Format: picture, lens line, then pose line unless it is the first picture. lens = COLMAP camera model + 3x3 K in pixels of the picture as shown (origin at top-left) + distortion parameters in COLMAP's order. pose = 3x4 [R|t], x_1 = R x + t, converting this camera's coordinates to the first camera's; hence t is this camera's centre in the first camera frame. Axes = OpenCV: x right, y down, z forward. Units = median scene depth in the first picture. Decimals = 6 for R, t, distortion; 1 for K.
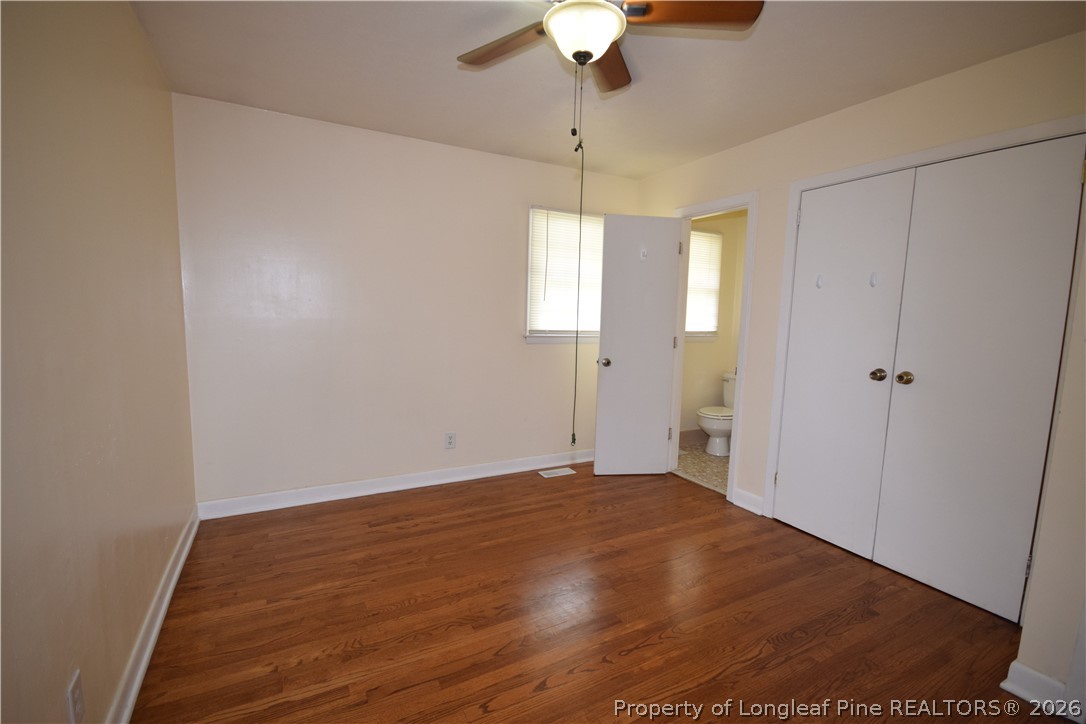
lens RADIAL K [[474.5, 0, 539.1], [0, 474.5, 365.2], [0, 0, 1]] dist [-0.008371, -0.000810]
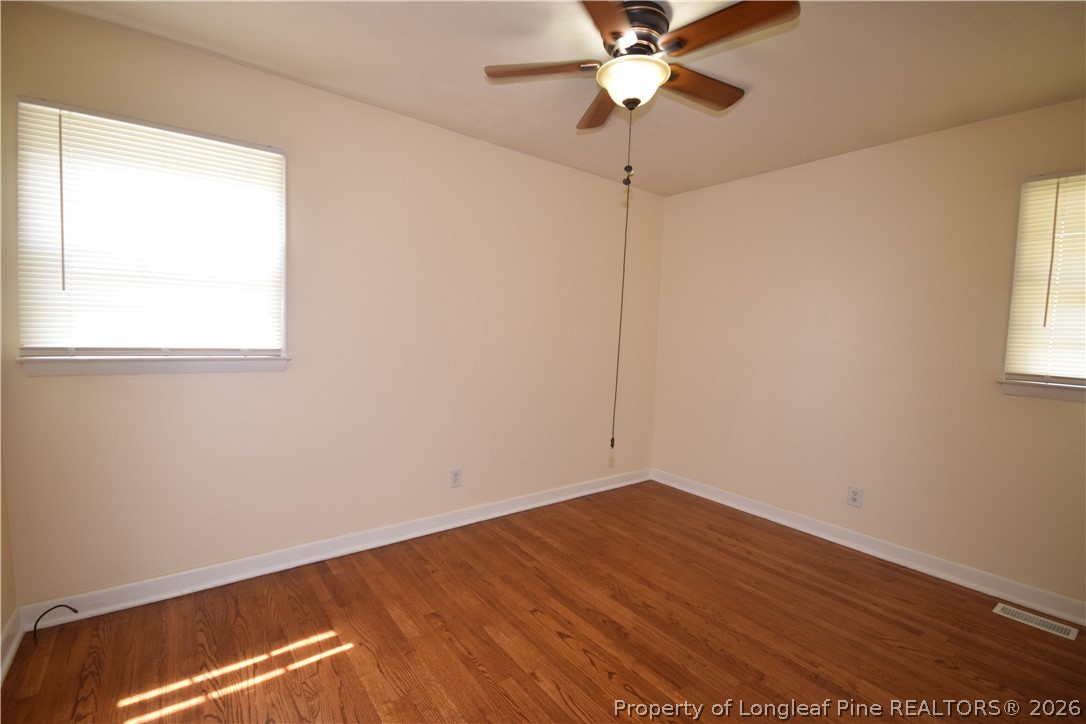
lens RADIAL K [[474.5, 0, 539.1], [0, 474.5, 365.2], [0, 0, 1]] dist [-0.008371, -0.000810]
pose [[0.154814, 0.053068, -0.986517, 0.651895], [-0.142701, 0.989286, 0.030823, -0.018205], [0.977583, 0.136005, 0.160728, 0.368488]]
